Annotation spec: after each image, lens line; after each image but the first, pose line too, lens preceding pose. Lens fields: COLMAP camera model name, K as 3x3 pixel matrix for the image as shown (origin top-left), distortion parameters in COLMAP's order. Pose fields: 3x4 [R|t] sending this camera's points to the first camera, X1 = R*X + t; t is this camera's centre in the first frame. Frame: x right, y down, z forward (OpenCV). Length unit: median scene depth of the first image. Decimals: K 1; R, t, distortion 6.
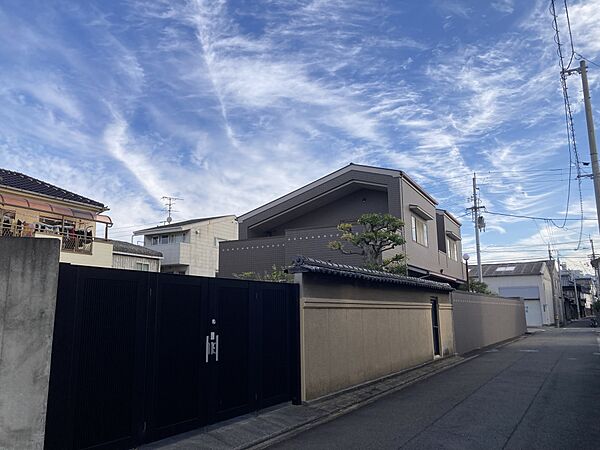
lens RADIAL K [[493.6, 0, 299.3], [0, 493.6, 225.0], [0, 0, 1]] dist [0.005203, 0.001697]
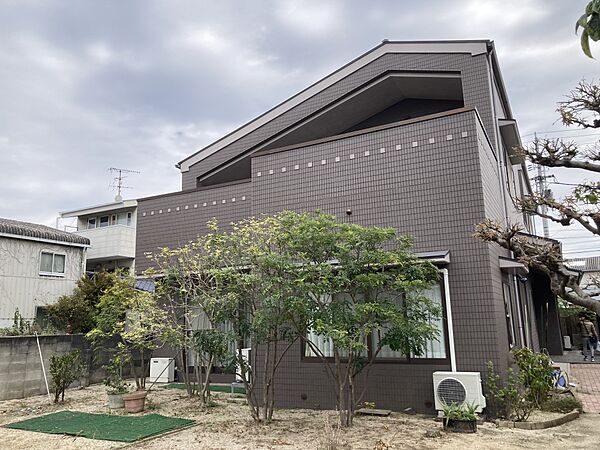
lens RADIAL K [[493.6, 0, 300.4], [0, 493.6, 223.5], [0, 0, 1]] dist [0.005203, 0.001697]
pose [[0.999893, -0.011574, -0.008953, 0.012139], [0.011380, 0.999706, -0.021416, 0.051260], [0.009198, 0.021312, 0.999731, 0.321267]]
